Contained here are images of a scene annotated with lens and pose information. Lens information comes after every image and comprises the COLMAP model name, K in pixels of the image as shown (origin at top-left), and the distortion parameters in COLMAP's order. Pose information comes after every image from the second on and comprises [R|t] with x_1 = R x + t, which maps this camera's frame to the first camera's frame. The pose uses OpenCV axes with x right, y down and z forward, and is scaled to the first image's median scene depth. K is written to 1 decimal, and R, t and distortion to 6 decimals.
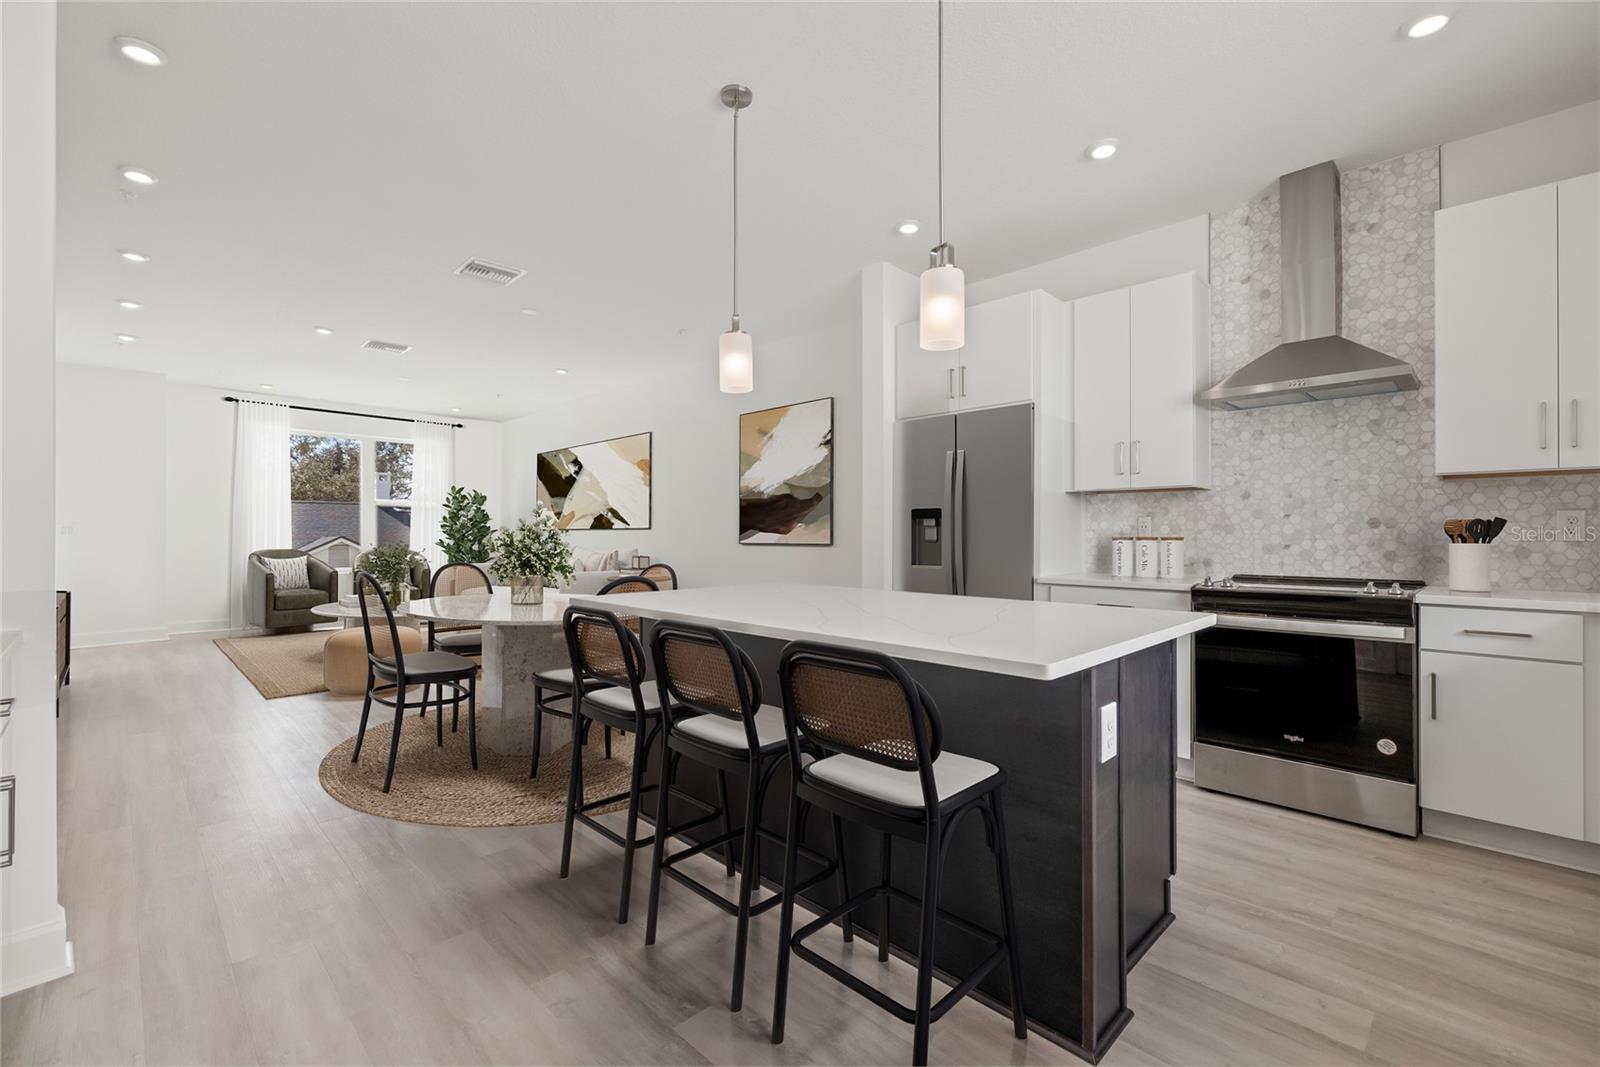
lens RADIAL K [[689.5, 0, 800.0], [0, 689.5, 533.5], [0, 0, 1]] dist [-0.000630, -0.000043]
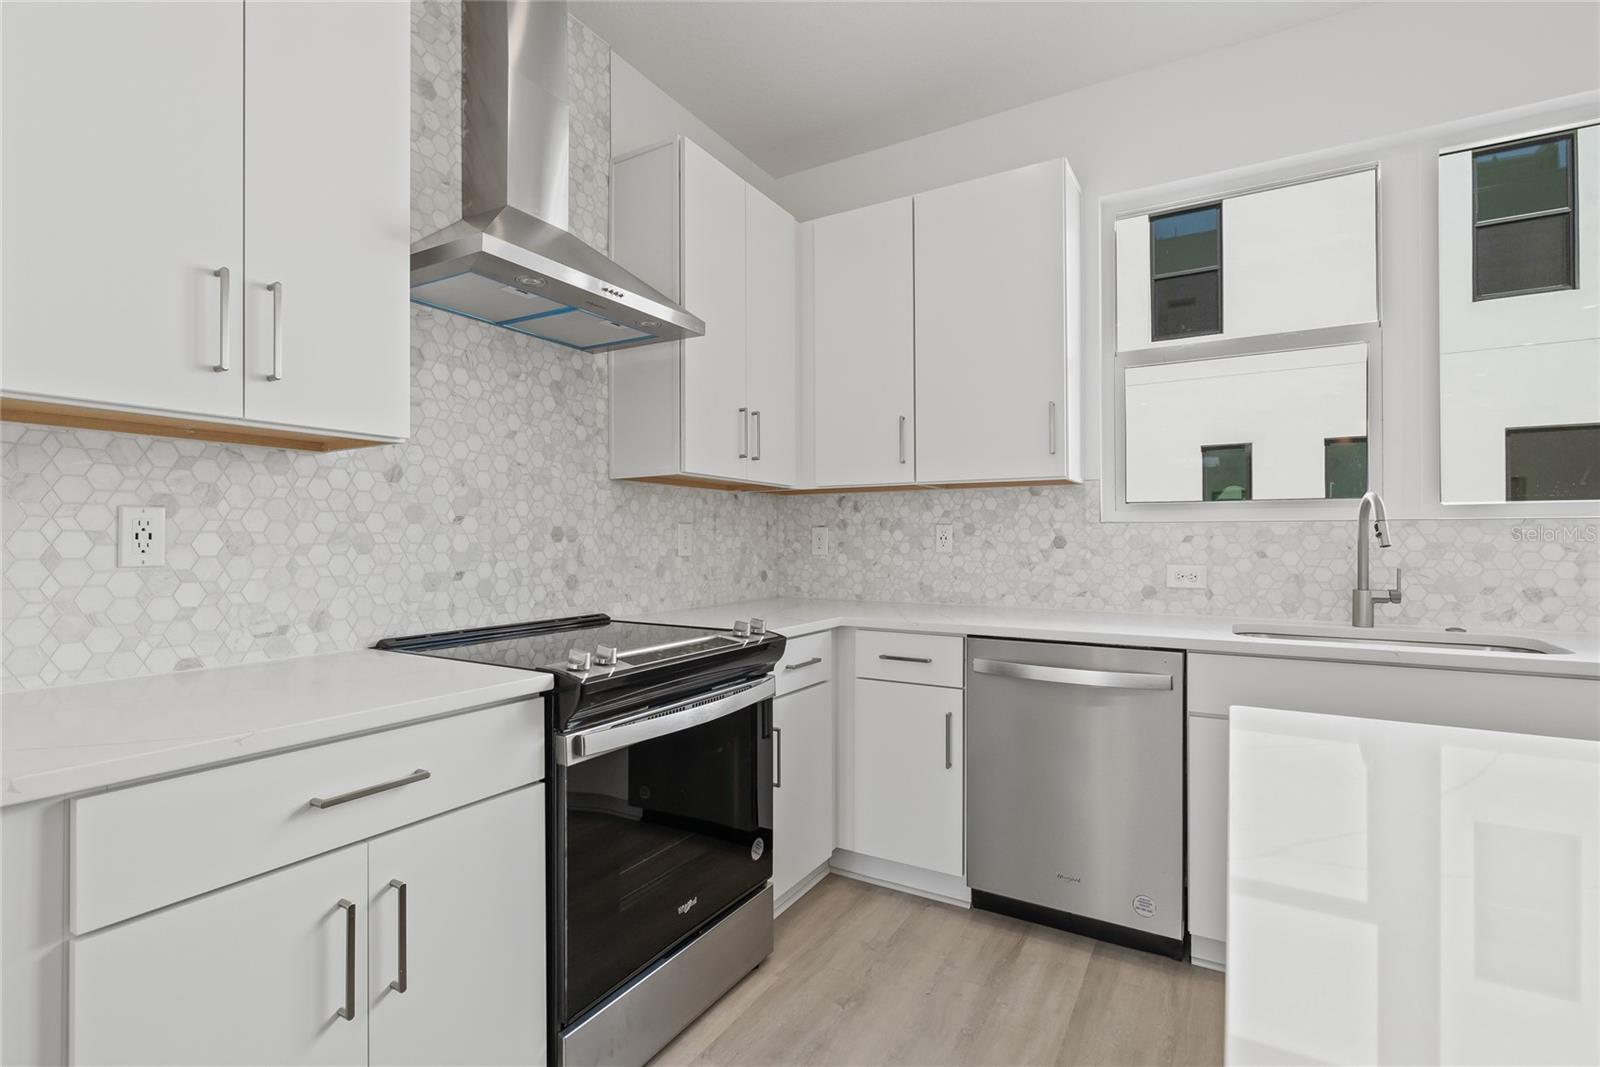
lens RADIAL K [[727.7, 0, 805.4], [0, 727.7, 536.3], [0, 0, 1]] dist [-0.008531, 0.000169]
pose [[-0.247574, 0.008492, 0.968832, 0.086361], [0.002951, 0.999964, -0.008010, -0.006931], [-0.968864, 0.000876, -0.247590, 0.920151]]
